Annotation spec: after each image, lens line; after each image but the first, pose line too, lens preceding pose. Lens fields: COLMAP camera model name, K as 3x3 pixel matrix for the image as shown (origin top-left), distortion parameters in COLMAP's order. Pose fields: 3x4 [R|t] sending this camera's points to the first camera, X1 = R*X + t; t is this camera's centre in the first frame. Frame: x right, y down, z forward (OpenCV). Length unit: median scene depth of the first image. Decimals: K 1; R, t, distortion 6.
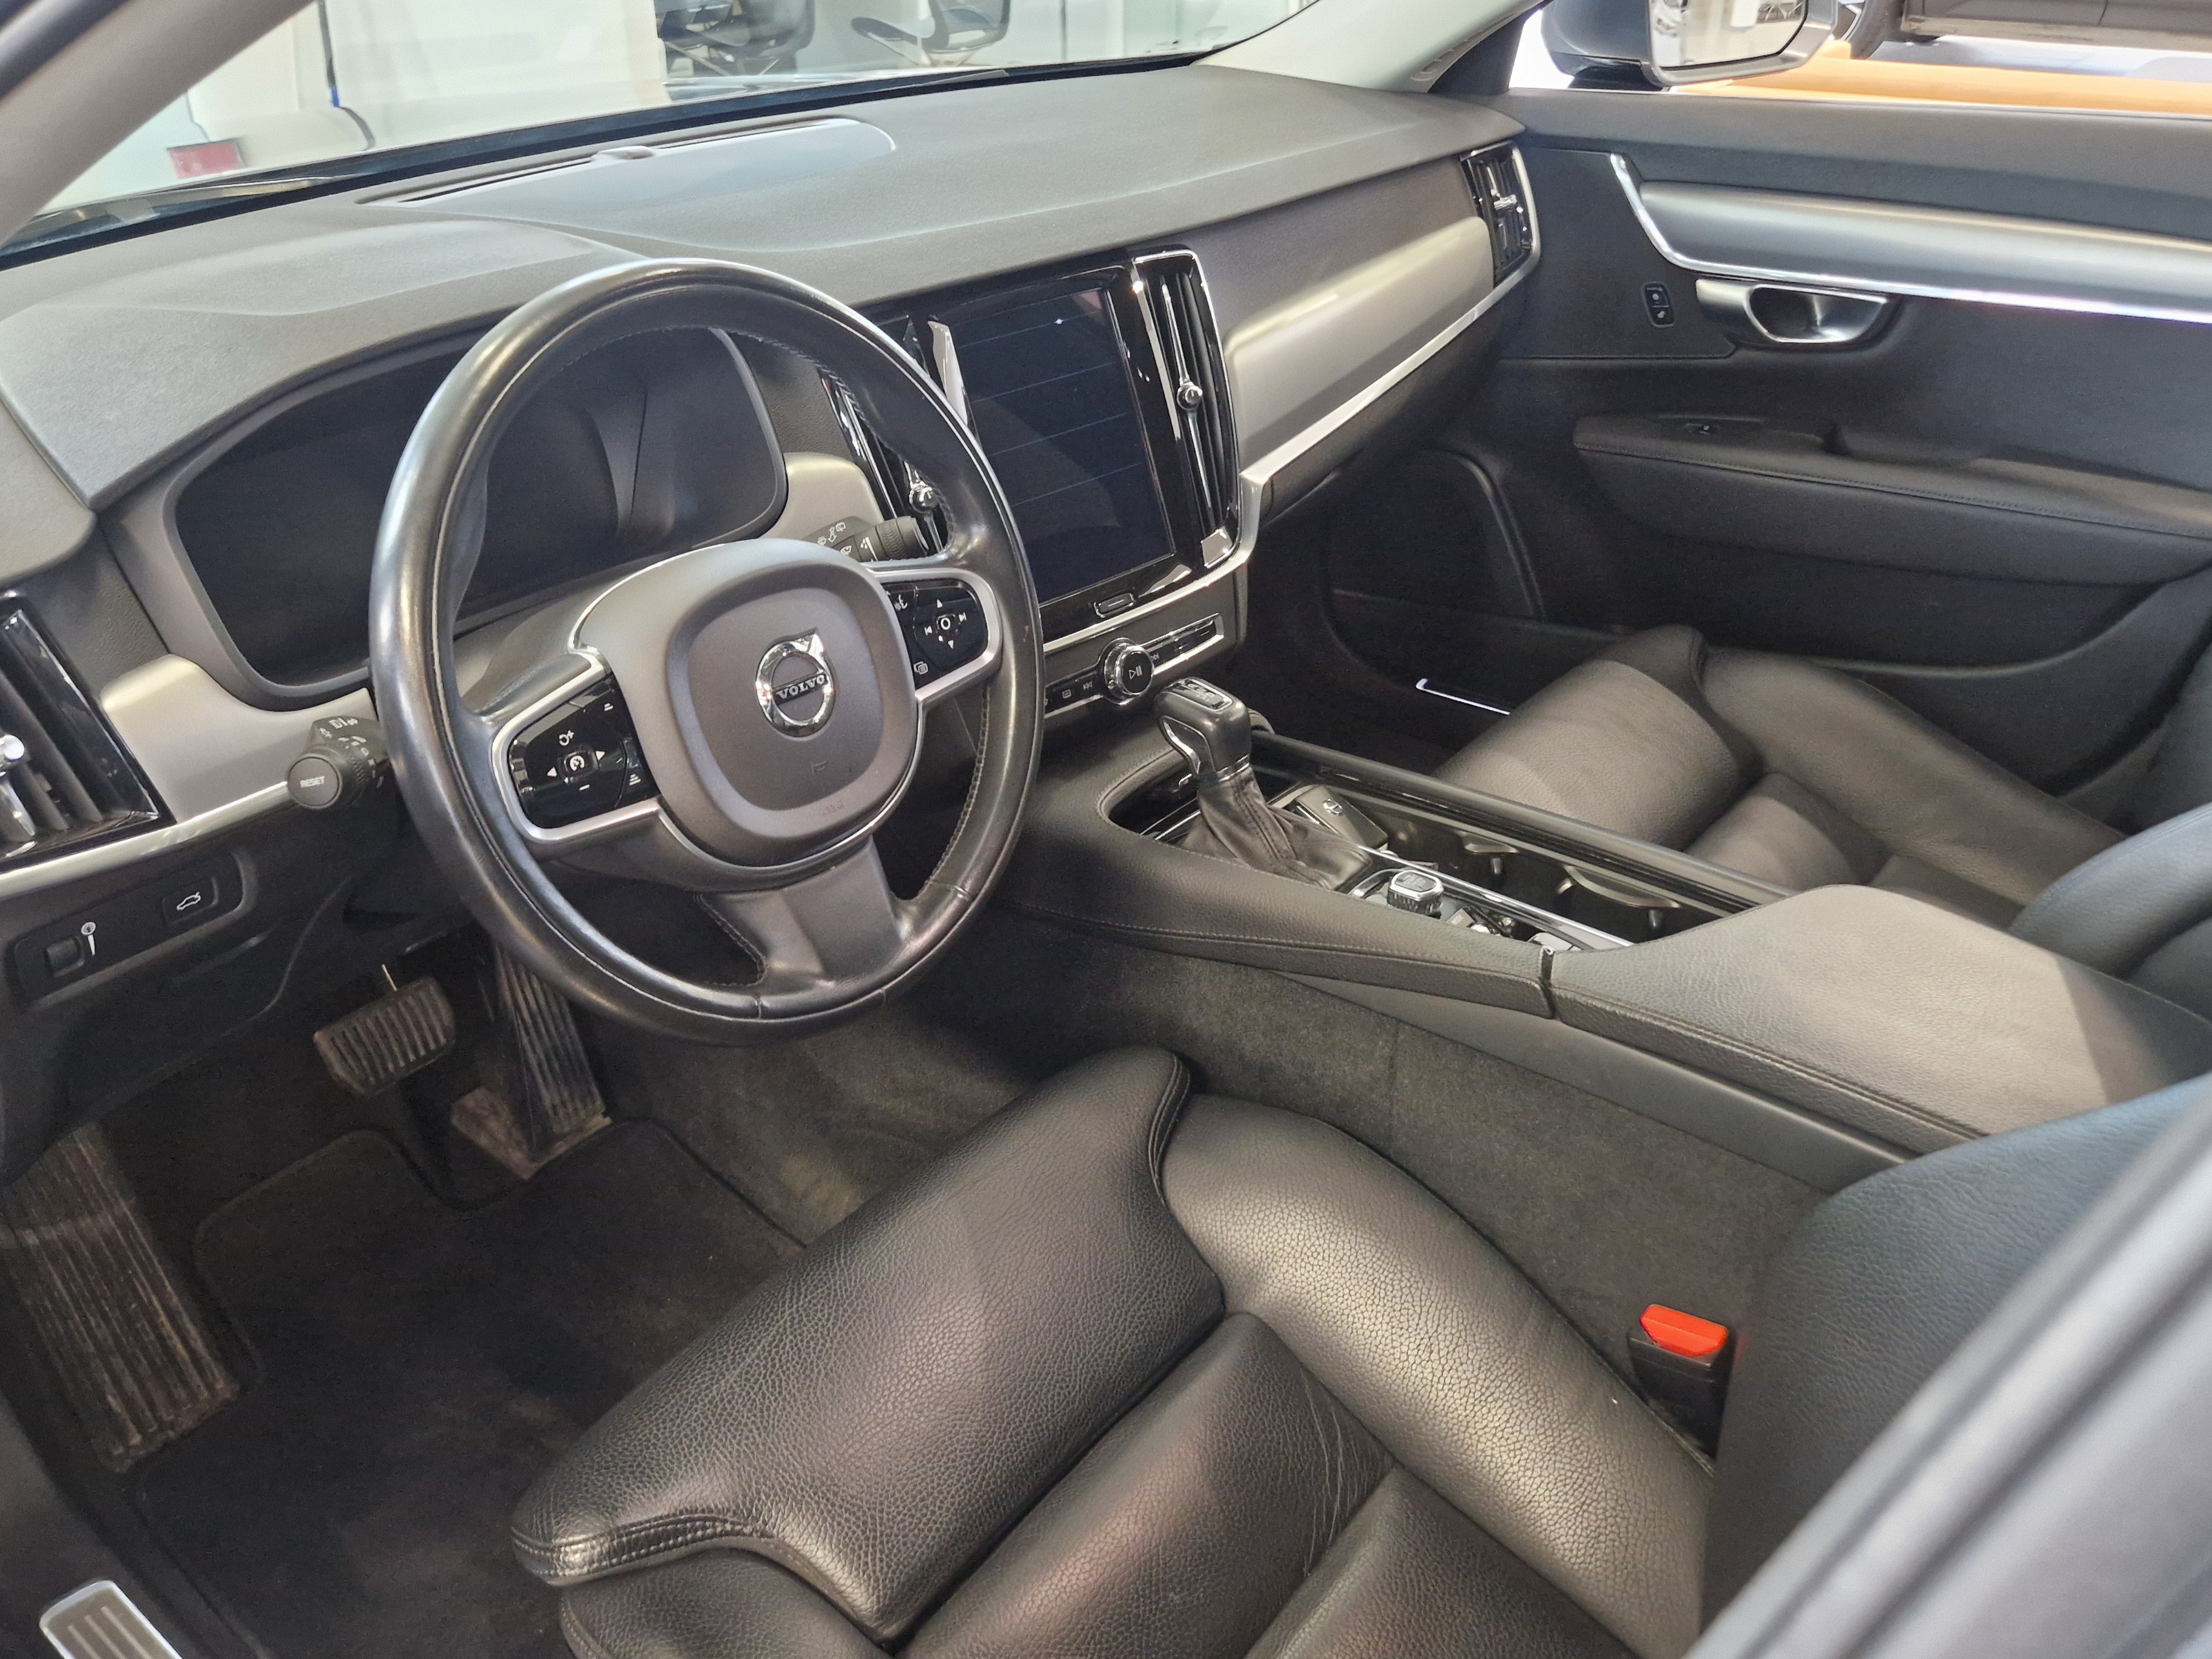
lens RADIAL K [[1810.7, 0, 1106.0], [0, 1810.7, 829.5], [0, 0, 1]] dist [0.007956, -0.000366]
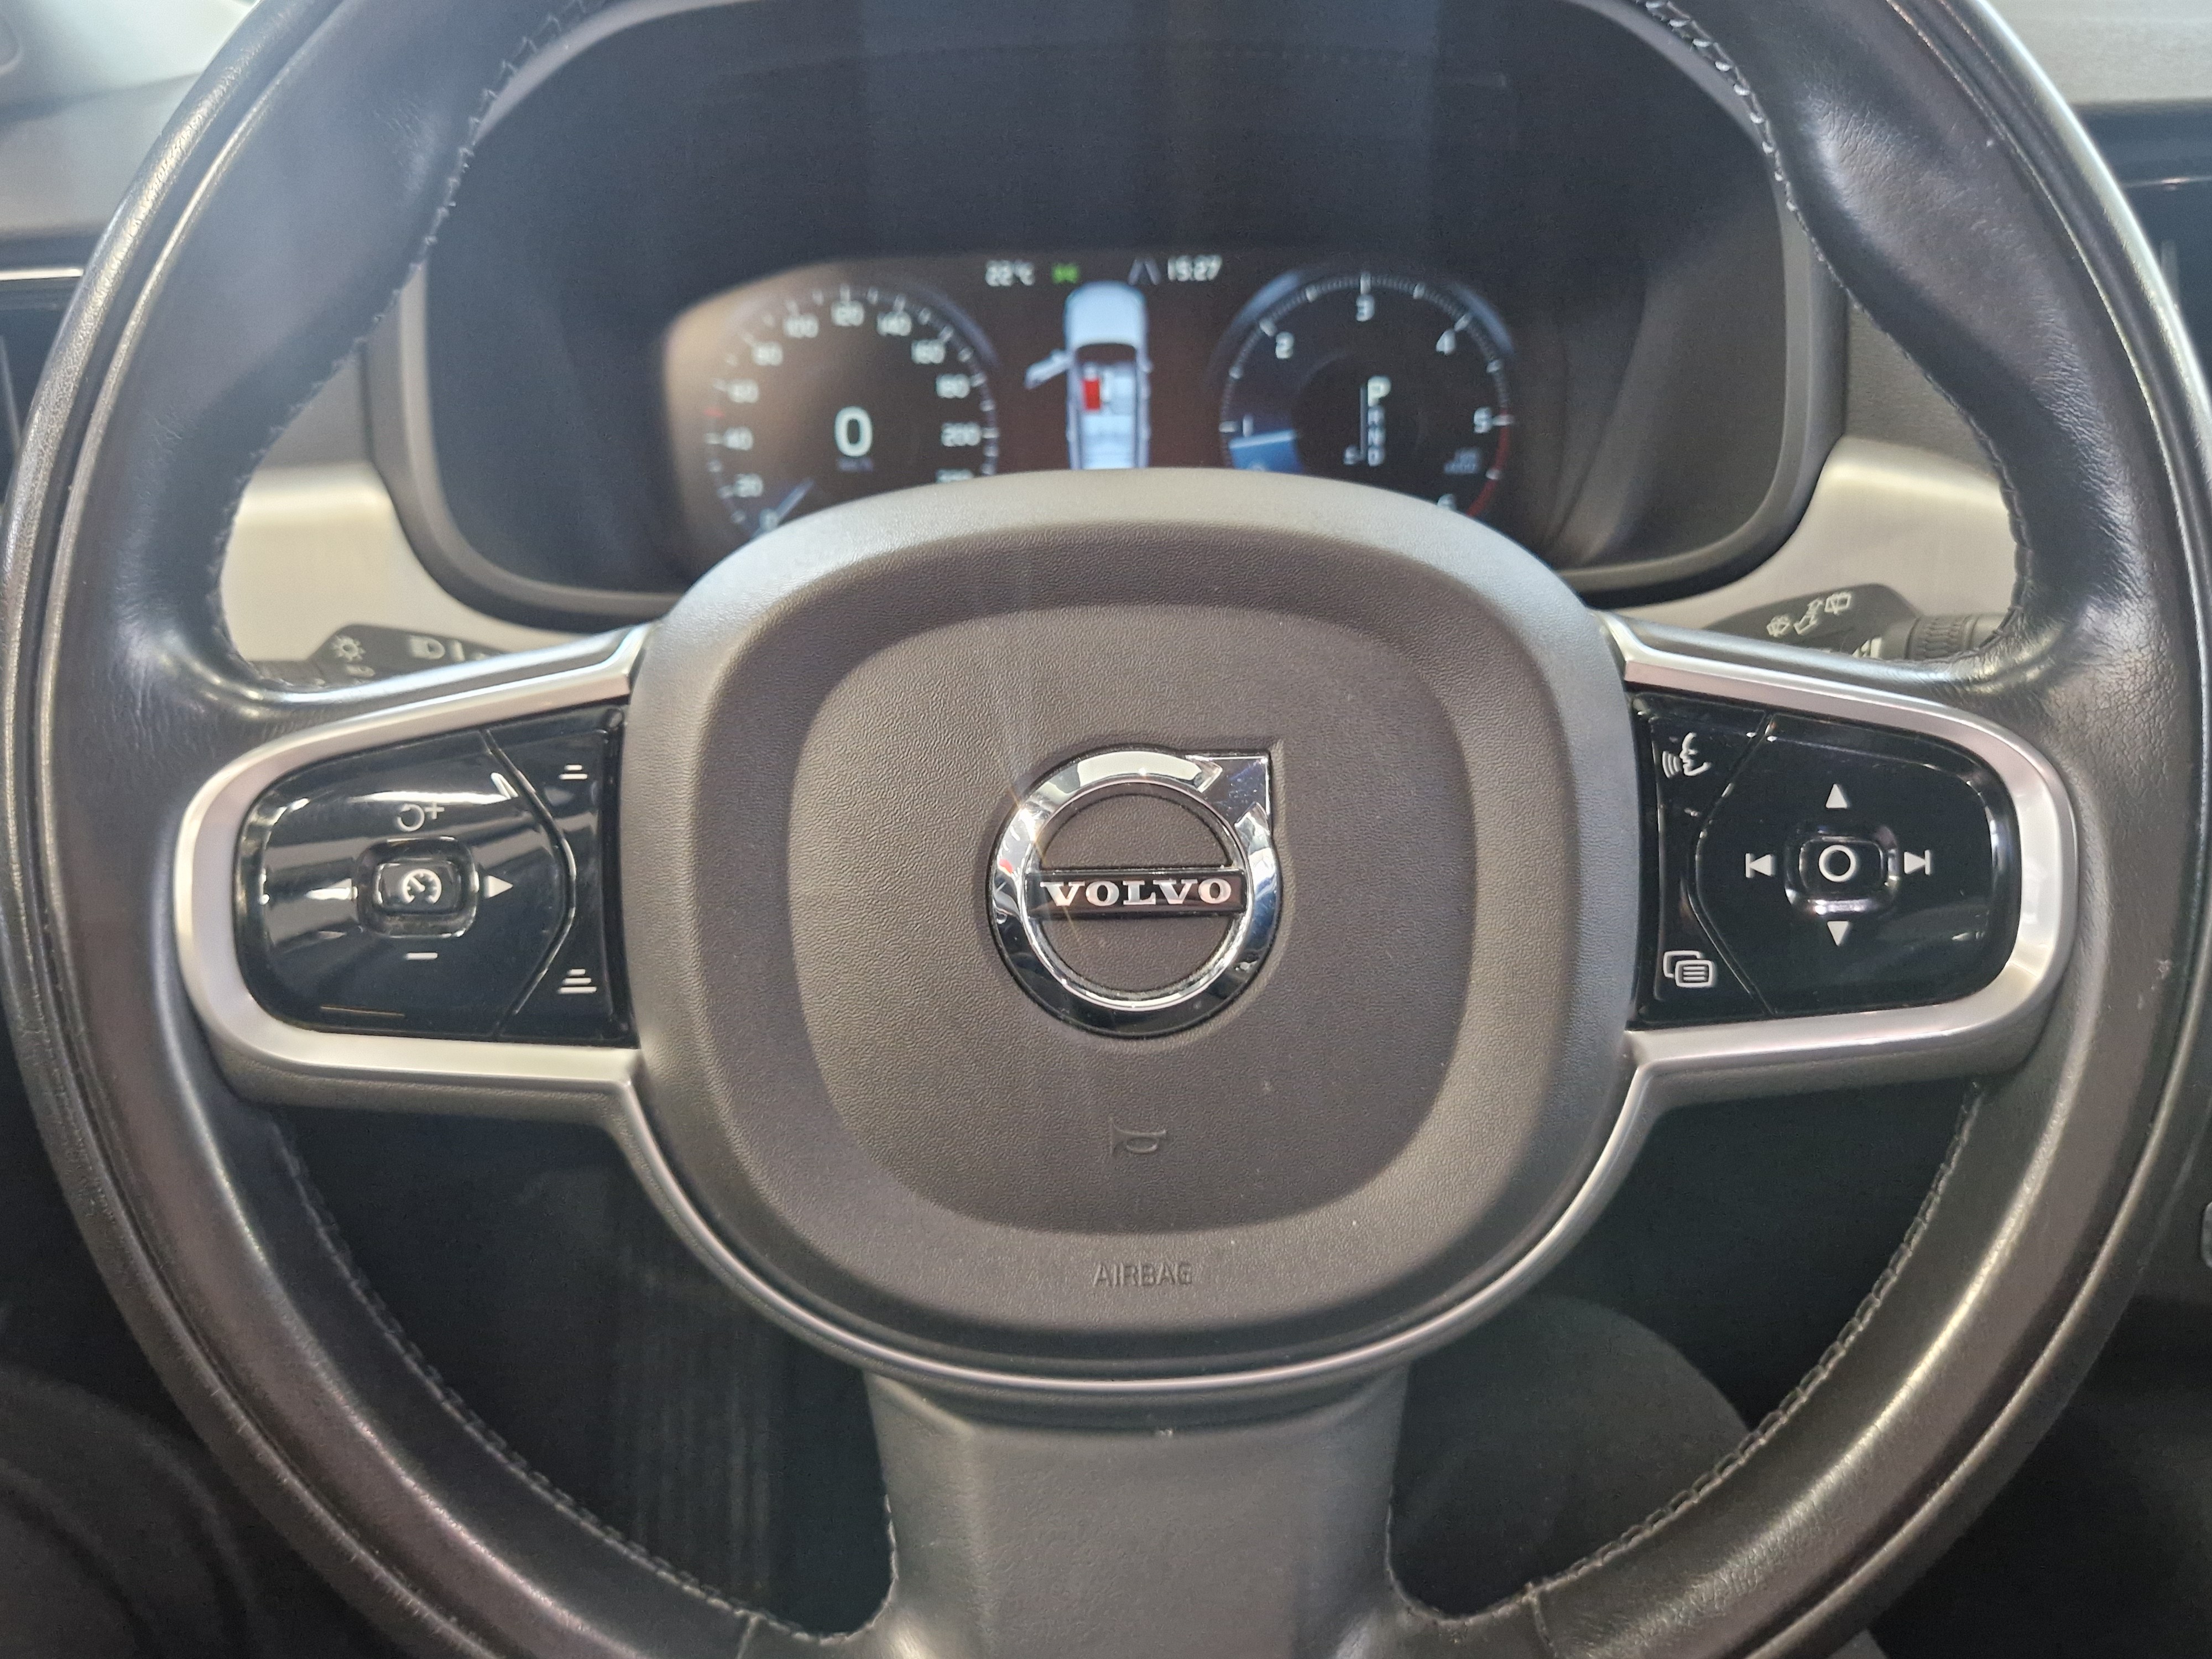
lens RADIAL K [[1810.7, 0, 1106.0], [0, 1810.7, 829.5], [0, 0, 1]] dist [0.007956, -0.000366]
pose [[0.622979, 0.275046, -0.732289, 0.060810], [-0.321328, 0.943496, 0.081013, -0.105419], [0.713194, 0.184836, 0.676158, 0.707929]]
